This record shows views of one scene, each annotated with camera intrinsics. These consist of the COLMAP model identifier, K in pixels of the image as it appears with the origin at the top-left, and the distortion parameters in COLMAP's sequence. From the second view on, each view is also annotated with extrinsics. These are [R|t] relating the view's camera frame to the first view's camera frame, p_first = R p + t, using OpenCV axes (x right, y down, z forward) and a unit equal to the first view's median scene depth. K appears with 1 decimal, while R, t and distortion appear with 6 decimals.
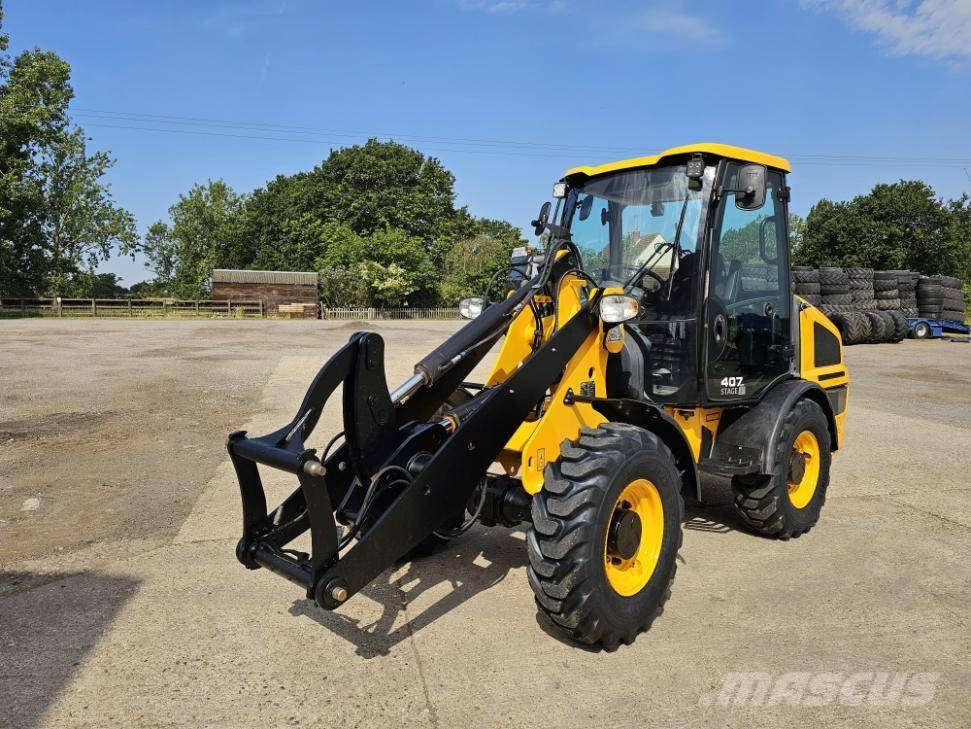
lens RADIAL K [[643.8, 0, 471.7], [0, 643.8, 362.3], [0, 0, 1]] dist [0.067277, -0.058567]
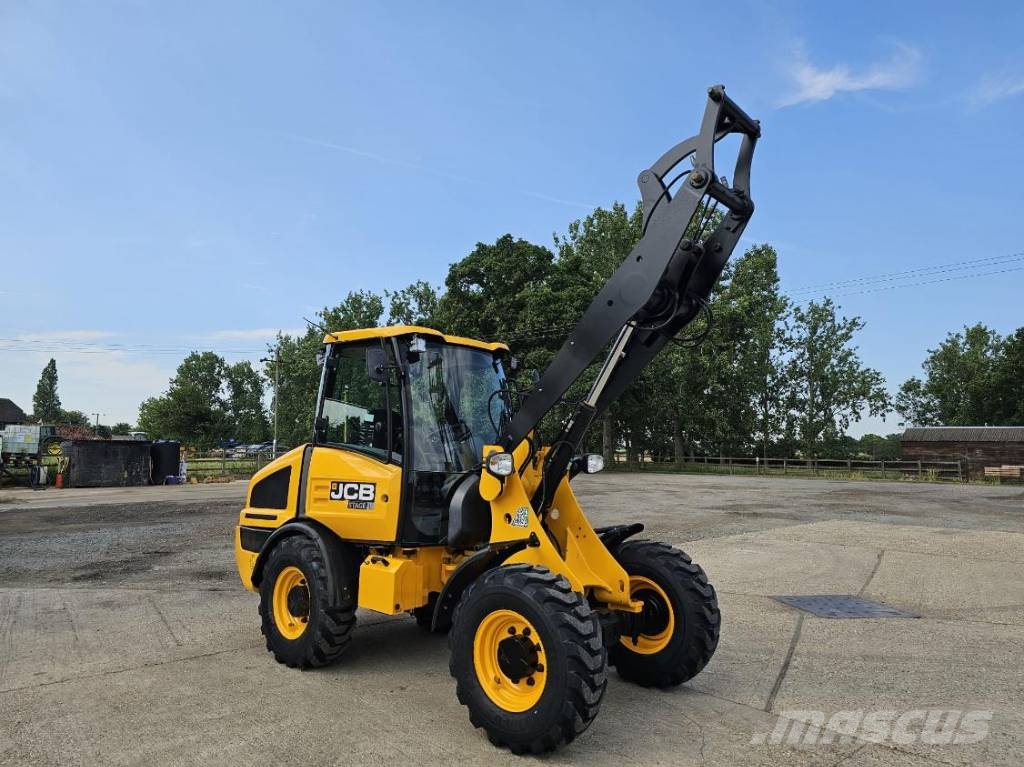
lens RADIAL K [[679.0, 0, 512.3], [0, 679.0, 390.6], [0, 0, 1]] dist [0.067277, -0.058567]
pose [[0.522581, -0.082062, -0.848631, 0.139821], [-0.085865, 0.985231, -0.148147, -0.002902], [0.848255, 0.150286, 0.507816, 0.033807]]
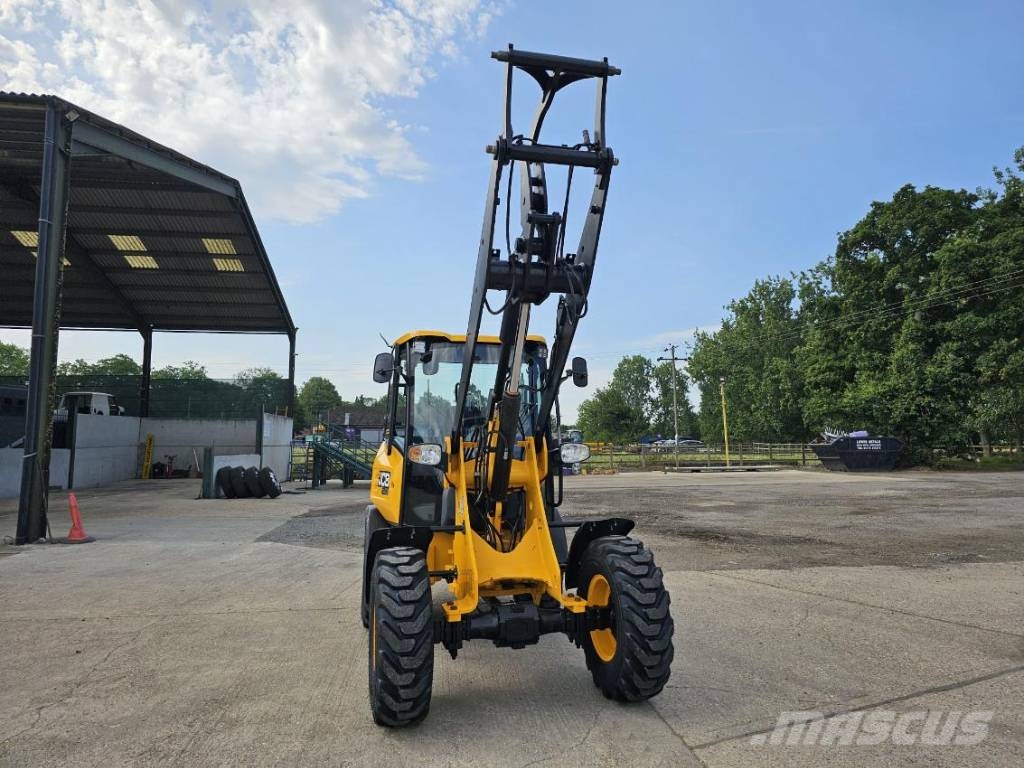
lens RADIAL K [[679.0, 0, 519.0], [0, 679.0, 378.4], [0, 0, 1]] dist [0.067277, -0.058567]
pose [[-0.065951, -0.108201, -0.991939, 0.160612], [-0.088962, 0.990782, -0.102160, -0.009576], [0.993849, 0.081508, -0.074969, 0.109756]]
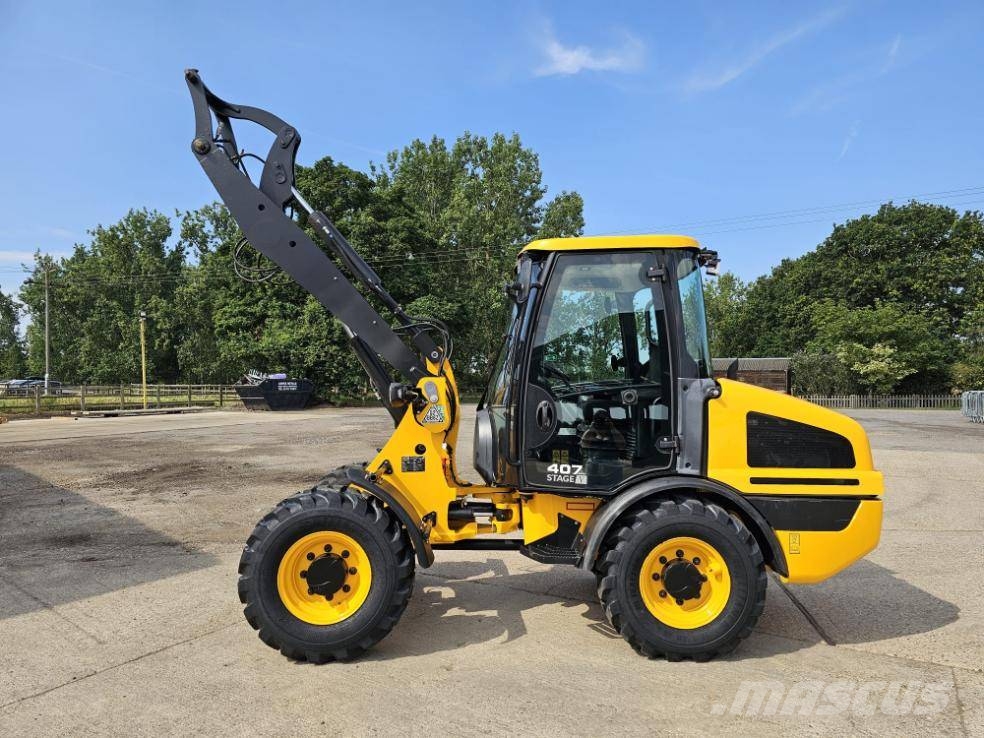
lens RADIAL K [[652.5, 0, 501.3], [0, 652.5, 377.2], [0, 0, 1]] dist [0.067277, -0.058567]
pose [[0.740399, -0.019667, -0.671880, 0.097153], [-0.055062, 0.994438, -0.089786, -0.001407], [0.669908, 0.103473, 0.735198, 0.018321]]
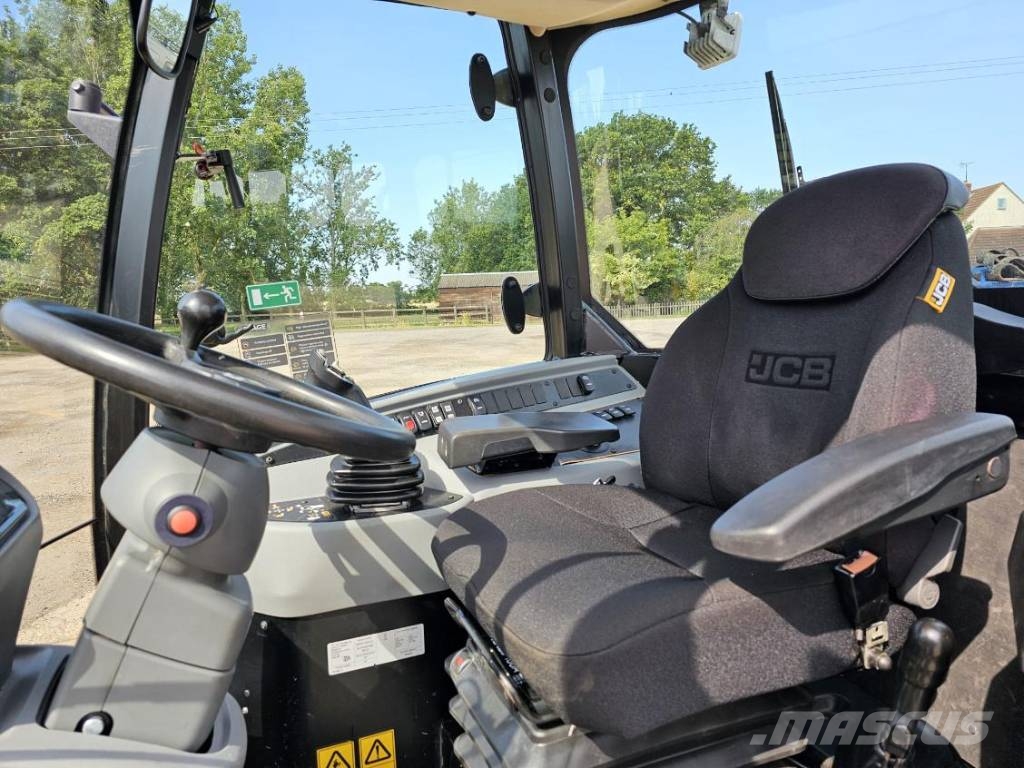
lens RADIAL K [[679.0, 0, 521.6], [0, 679.0, 378.9], [0, 0, 1]] dist [0.067277, -0.058567]
pose [[0.944693, -0.014711, -0.327627, 0.039770], [0.025001, 0.999317, 0.027219, -0.013850], [0.327002, -0.033905, 0.944415, 0.091971]]
